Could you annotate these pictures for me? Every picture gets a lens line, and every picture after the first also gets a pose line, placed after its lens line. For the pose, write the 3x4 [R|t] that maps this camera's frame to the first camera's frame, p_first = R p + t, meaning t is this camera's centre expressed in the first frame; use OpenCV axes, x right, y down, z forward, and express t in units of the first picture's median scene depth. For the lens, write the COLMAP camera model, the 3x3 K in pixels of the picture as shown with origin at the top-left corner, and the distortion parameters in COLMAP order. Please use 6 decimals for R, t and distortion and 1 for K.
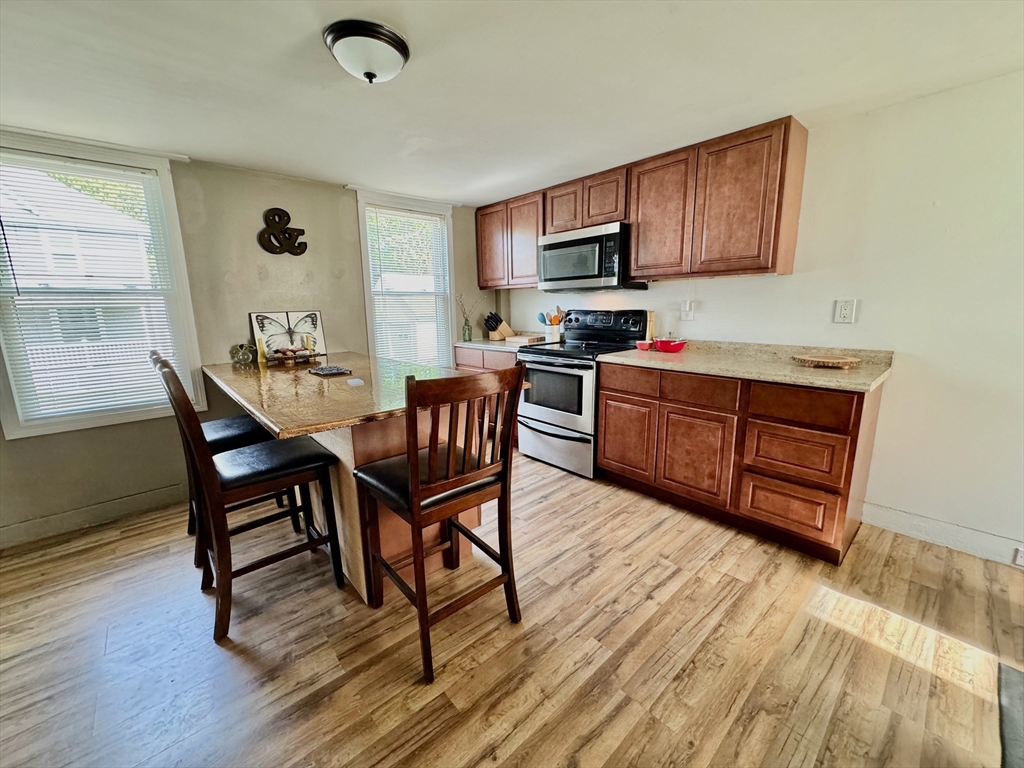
lens RADIAL K [[406.2, 0, 515.6], [0, 406.2, 382.1], [0, 0, 1]] dist [-0.008900, 0.000906]
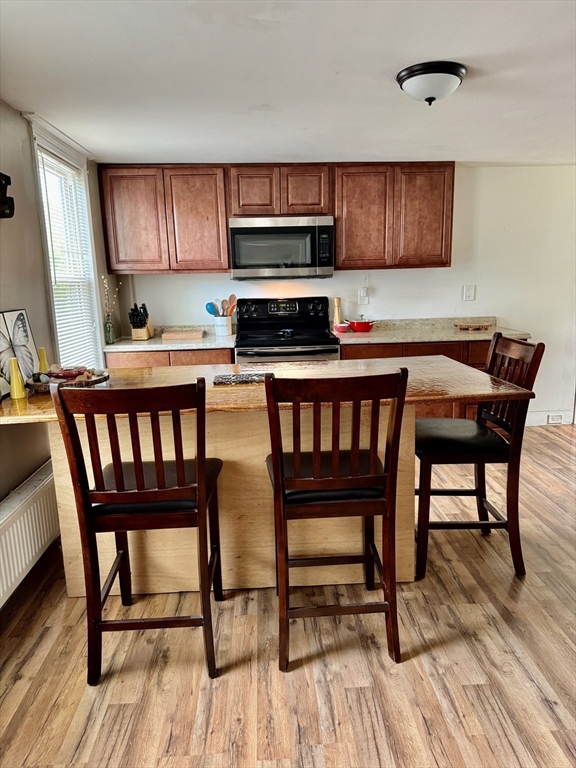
lens RADIAL K [[531.8, 0, 296.4], [0, 531.8, 385.1], [0, 0, 1]] dist [0.049010, -0.035807]
pose [[0.626510, -0.152281, 0.764393, -1.022649], [0.158998, 0.985075, 0.065927, -0.059604], [-0.763024, 0.080233, 0.641372, 0.197209]]
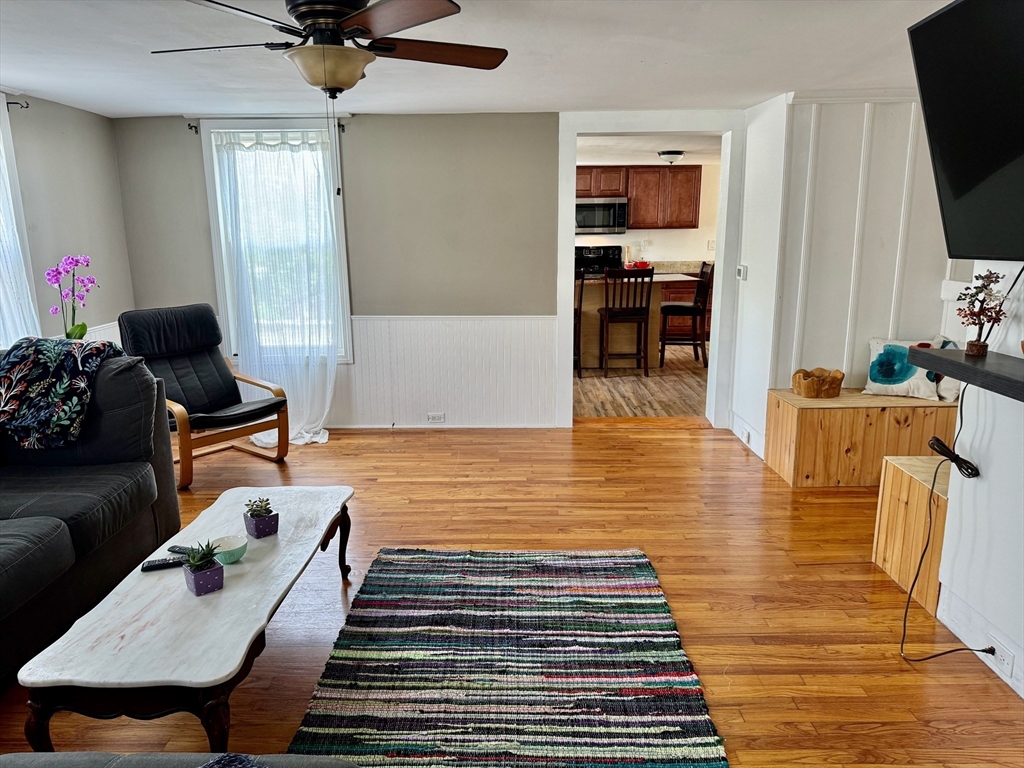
lens RADIAL K [[709.0, 0, 507.9], [0, 709.0, 391.2], [0, 0, 1]] dist [0.049010, -0.035807]
pose [[0.686532, -0.139778, 0.713538, -2.691738], [0.130939, 0.989071, 0.067770, 0.199550], [-0.715213, 0.046904, 0.697331, -0.881630]]
